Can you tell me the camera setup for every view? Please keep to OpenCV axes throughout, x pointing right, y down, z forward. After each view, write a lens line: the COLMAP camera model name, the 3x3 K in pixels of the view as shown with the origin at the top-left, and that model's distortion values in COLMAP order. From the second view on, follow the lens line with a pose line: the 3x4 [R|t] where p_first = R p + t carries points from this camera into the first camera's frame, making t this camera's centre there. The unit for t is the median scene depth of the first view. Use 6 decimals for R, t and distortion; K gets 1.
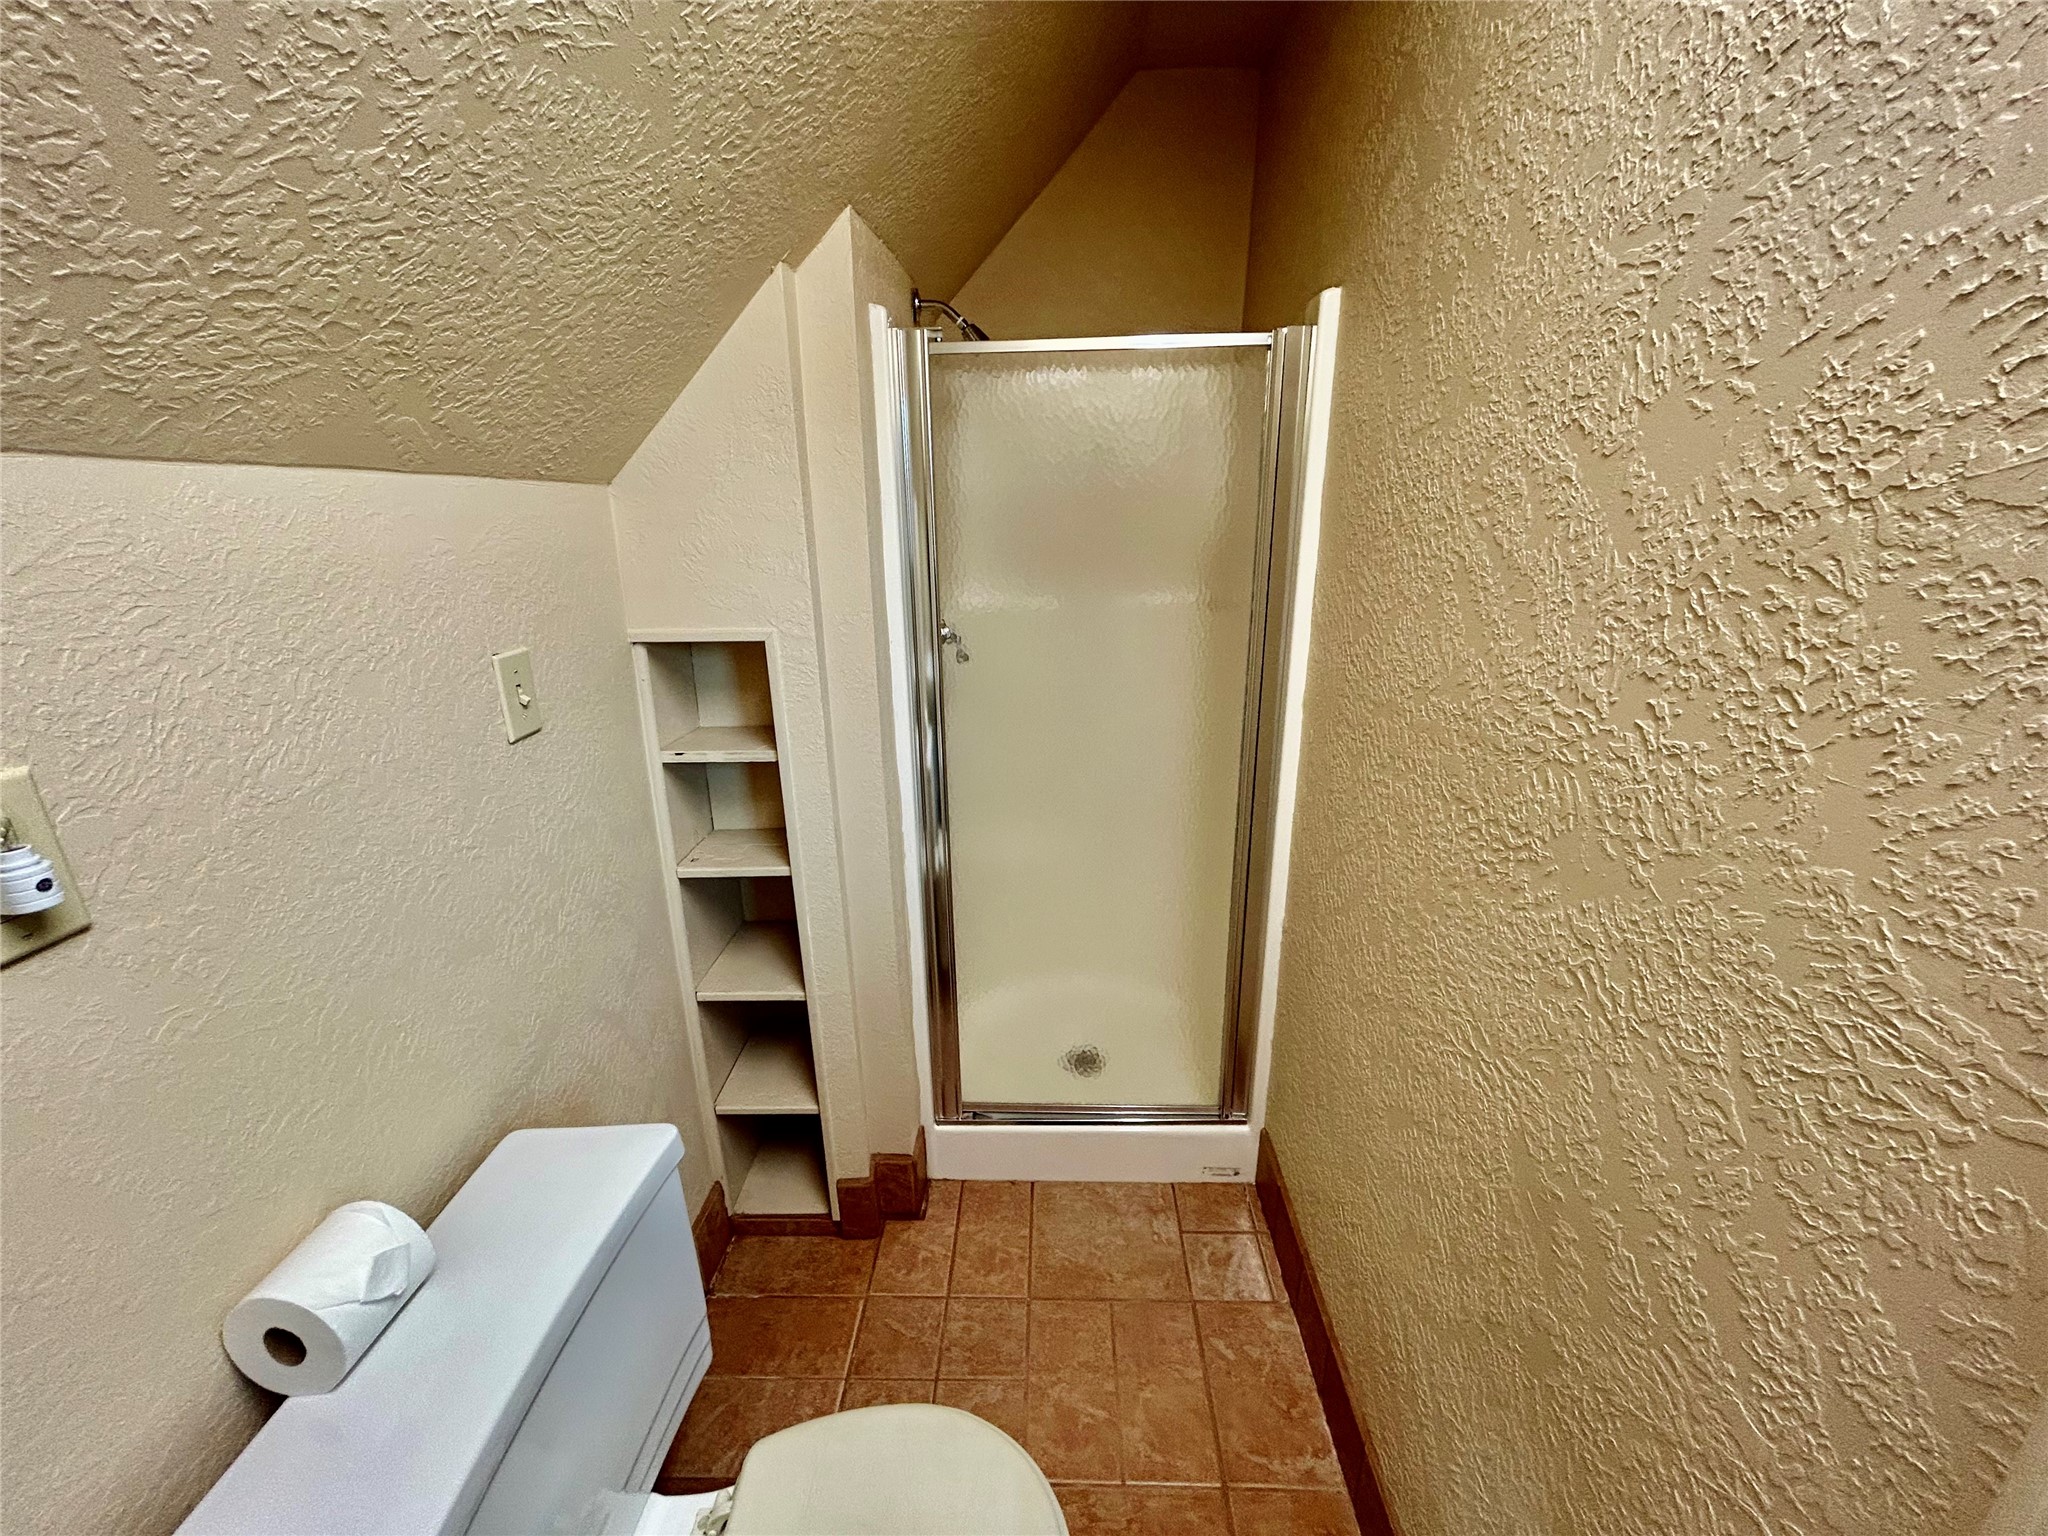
lens RADIAL K [[820.5, 0, 1023.2], [0, 820.5, 766.5], [0, 0, 1]] dist [-0.001754, 0.000083]
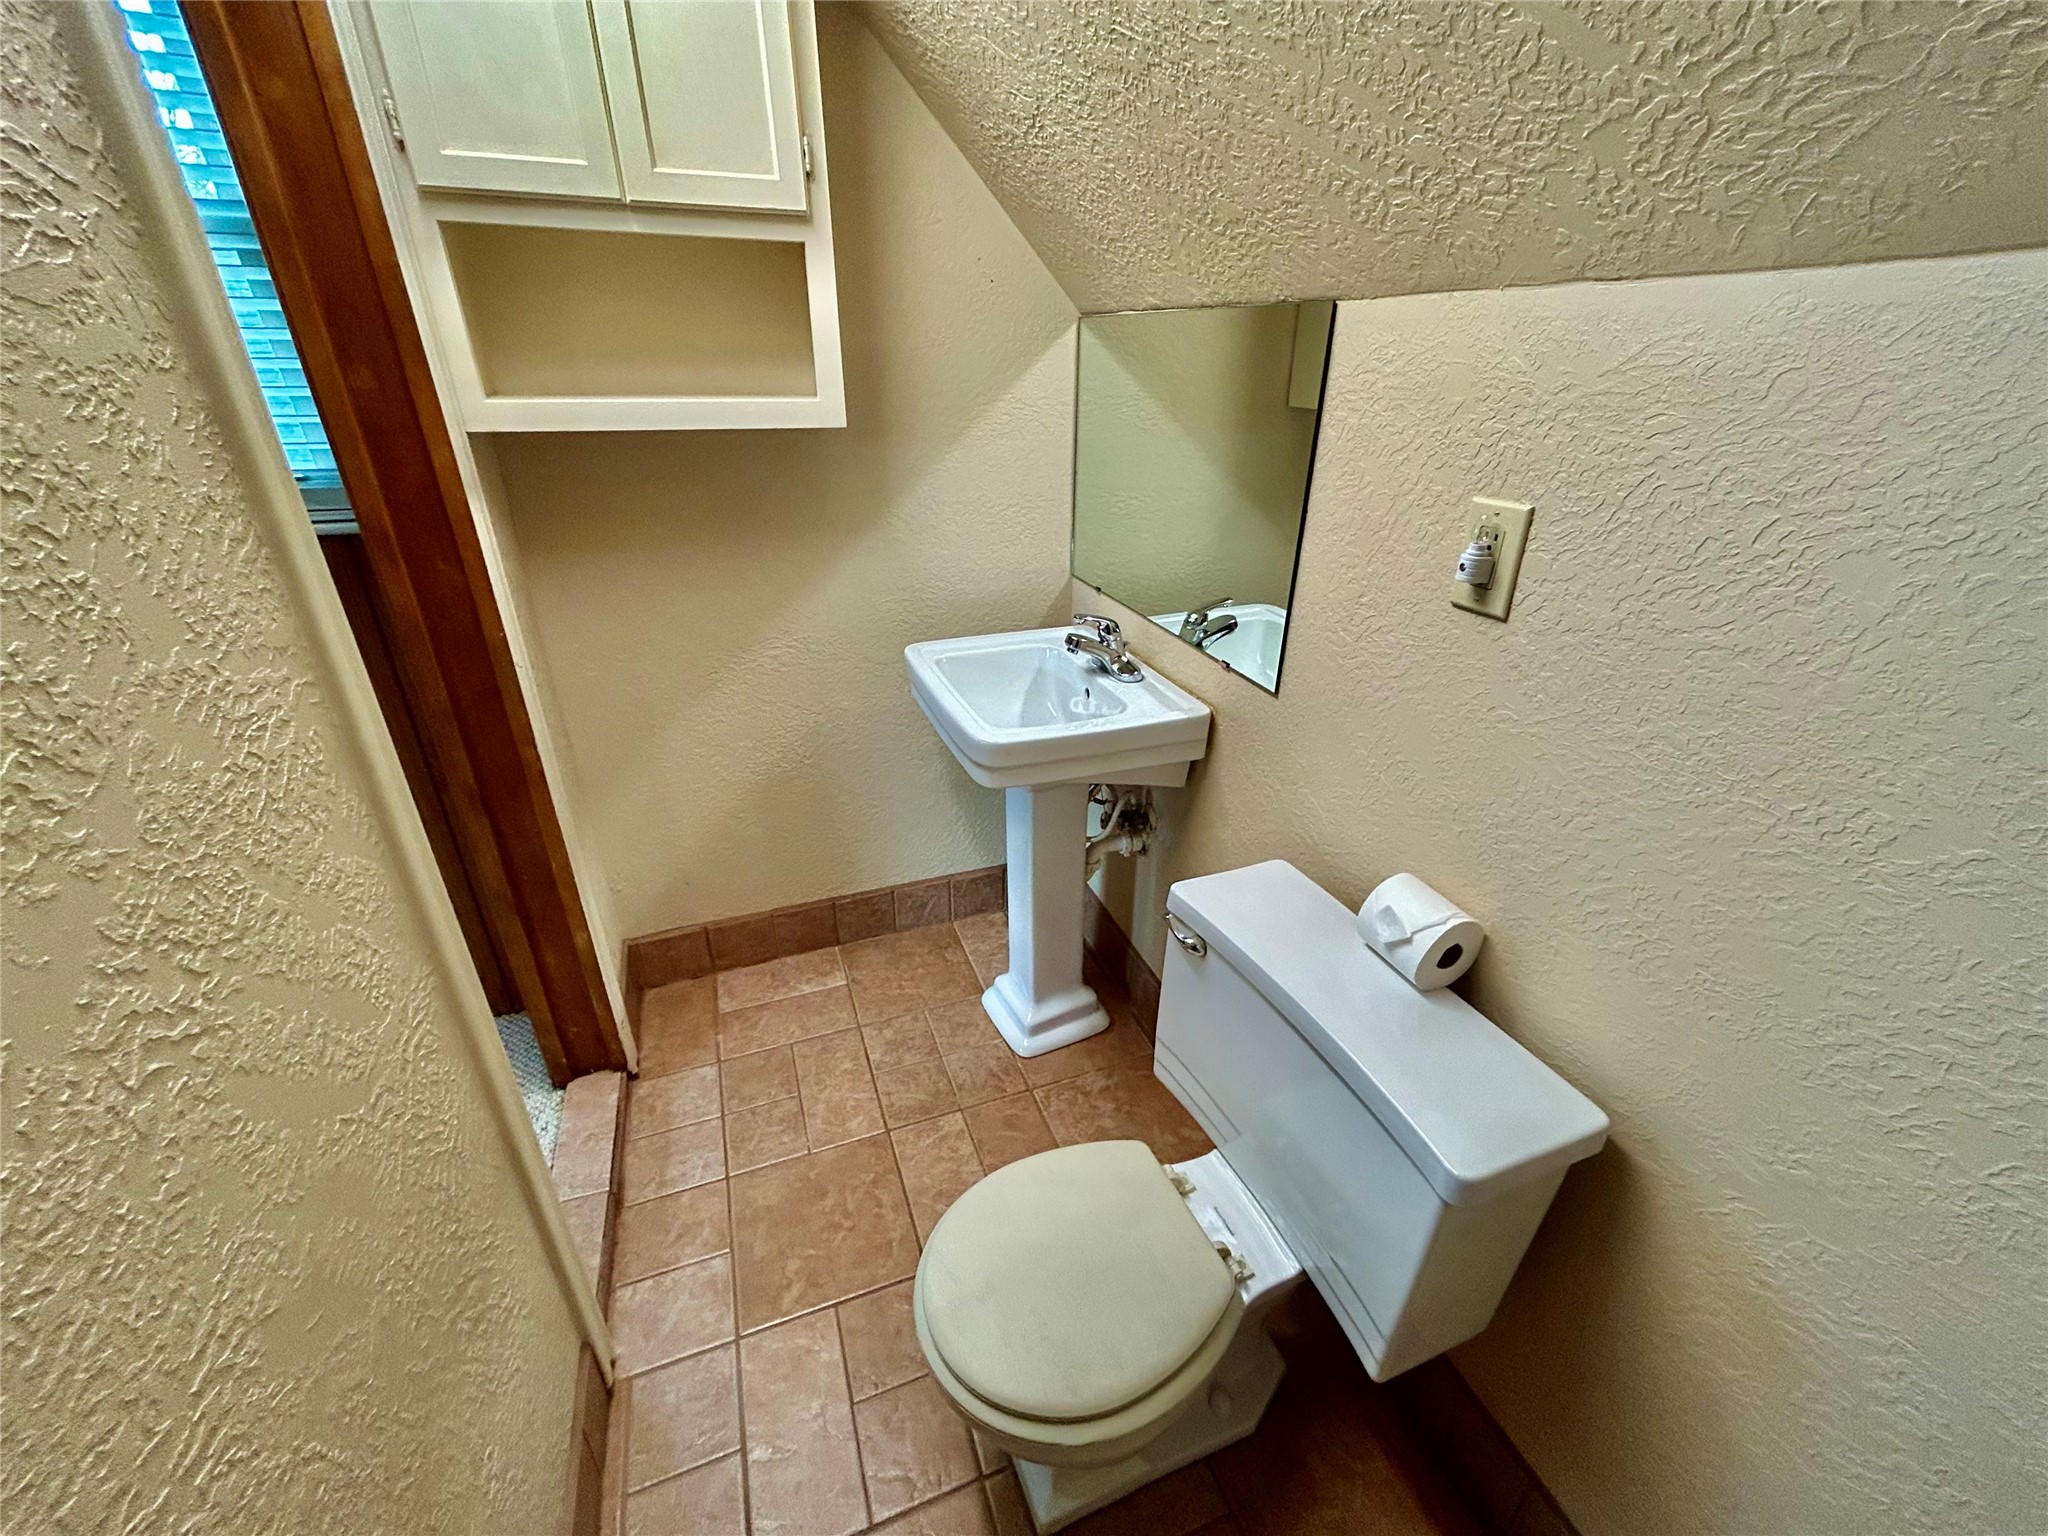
lens RADIAL K [[820.5, 0, 1022.9], [0, 820.5, 765.1], [0, 0, 1]] dist [-0.001754, 0.000083]
pose [[-0.926551, 0.168293, -0.336422, 0.273824], [-0.115807, 0.723288, 0.680767, -0.585523], [0.357898, 0.669725, -0.650674, 1.979830]]
